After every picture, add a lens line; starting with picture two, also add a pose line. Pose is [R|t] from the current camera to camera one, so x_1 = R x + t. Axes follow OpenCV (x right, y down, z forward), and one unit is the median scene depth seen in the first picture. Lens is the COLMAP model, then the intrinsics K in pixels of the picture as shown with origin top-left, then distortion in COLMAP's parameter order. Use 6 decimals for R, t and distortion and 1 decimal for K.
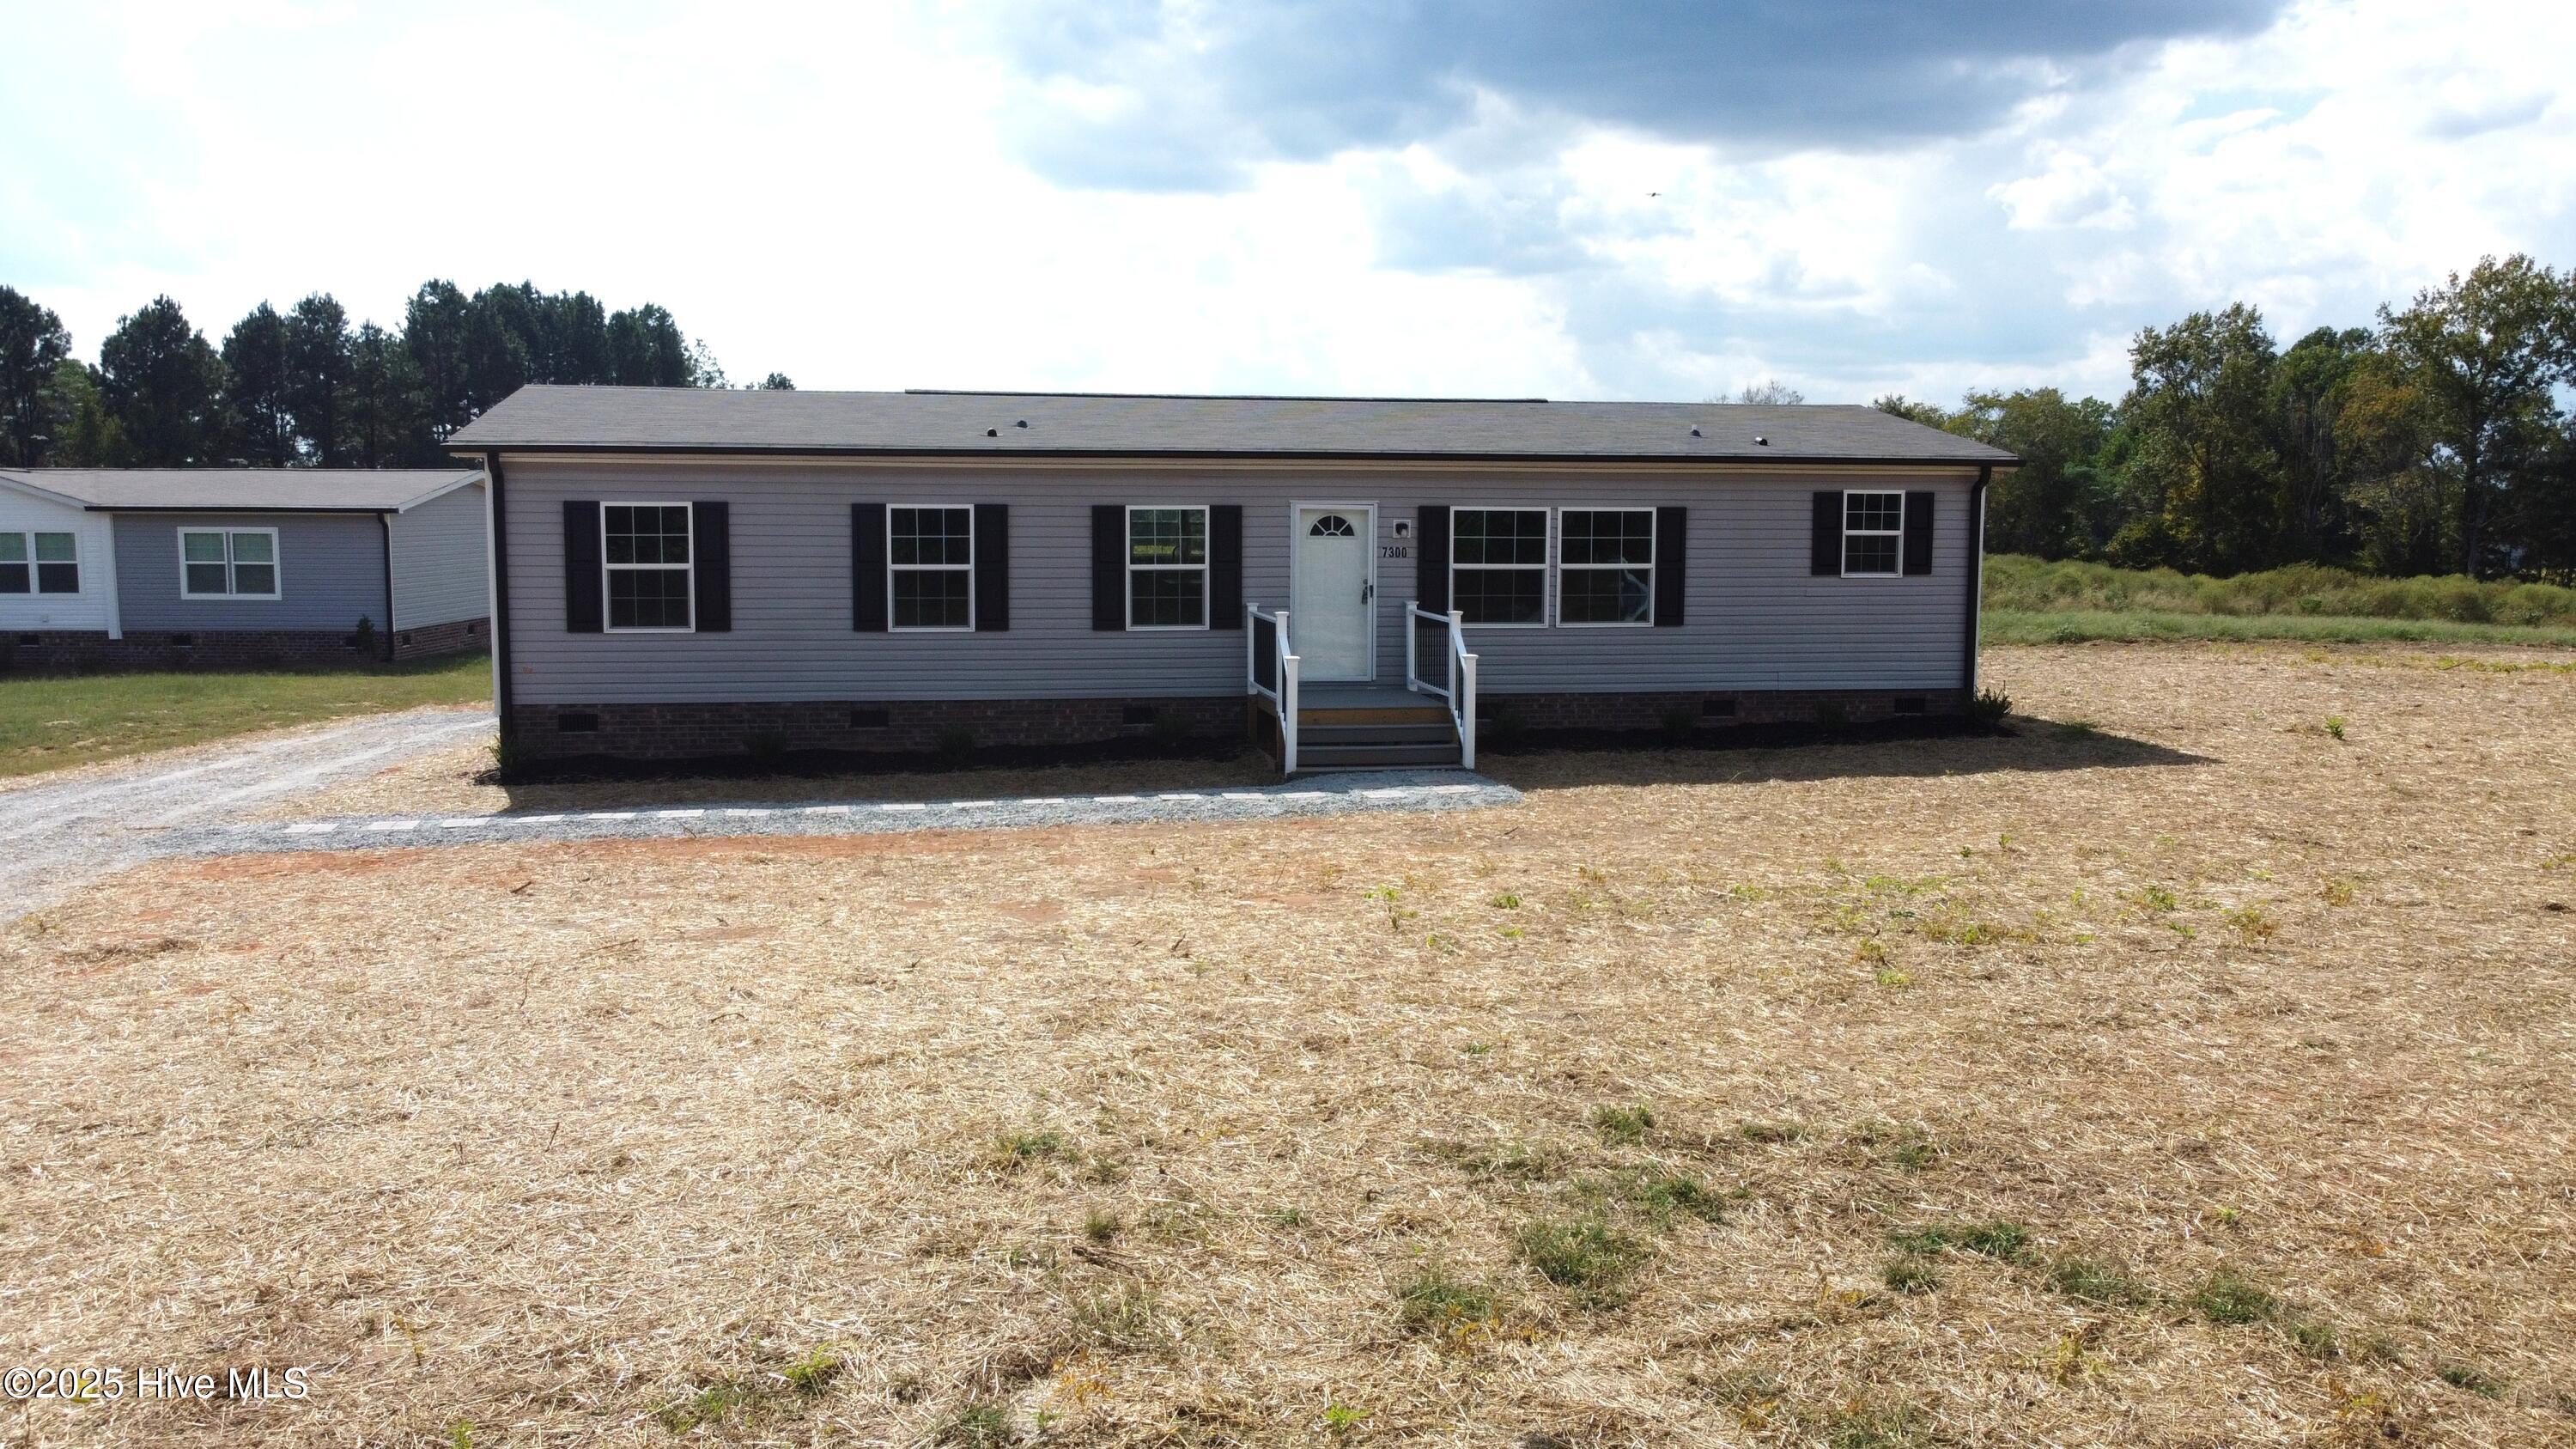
lens RADIAL K [[1950.5, 0, 1278.4], [0, 1950.5, 717.9], [0, 0, 1]] dist [0.003205, -0.007642]
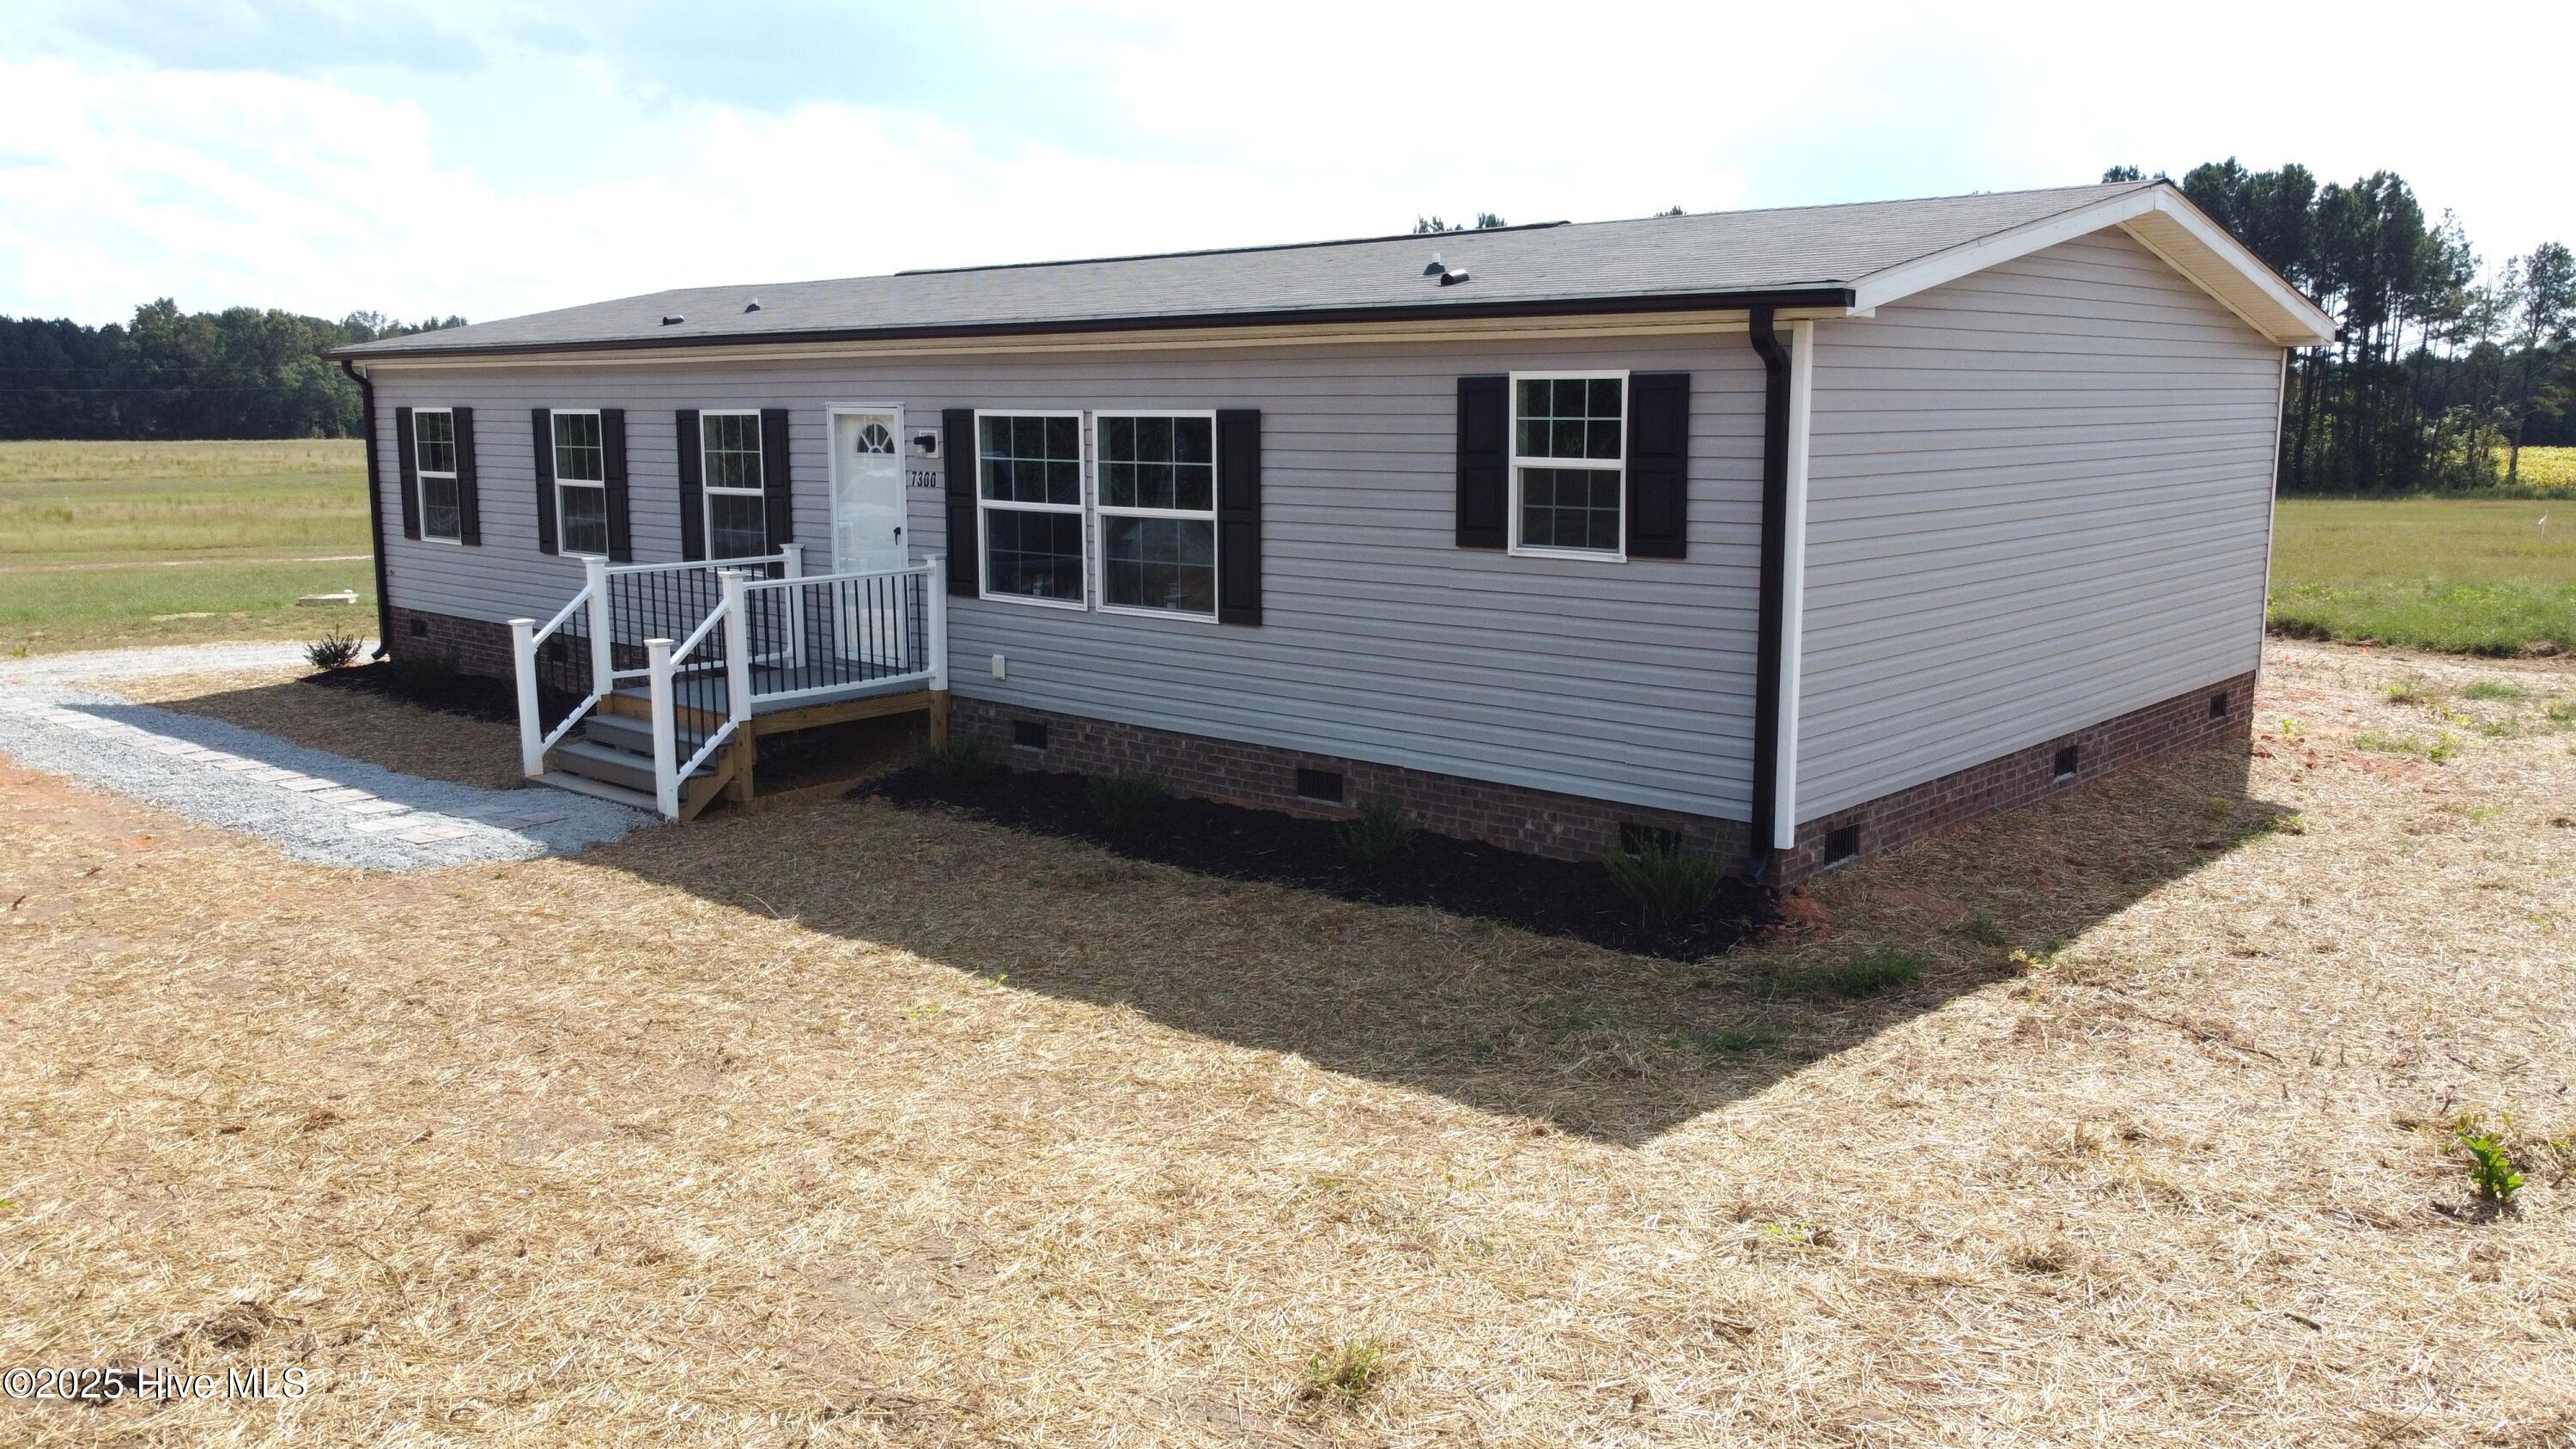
lens RADIAL K [[1950.5, 0, 1278.4], [0, 1950.5, 717.9], [0, 0, 1]] dist [0.003205, -0.007642]
pose [[0.607639, 0.120755, -0.784980, 0.655784], [-0.081747, 0.992634, 0.089420, -0.072398], [0.789995, 0.009835, 0.613034, 0.678236]]
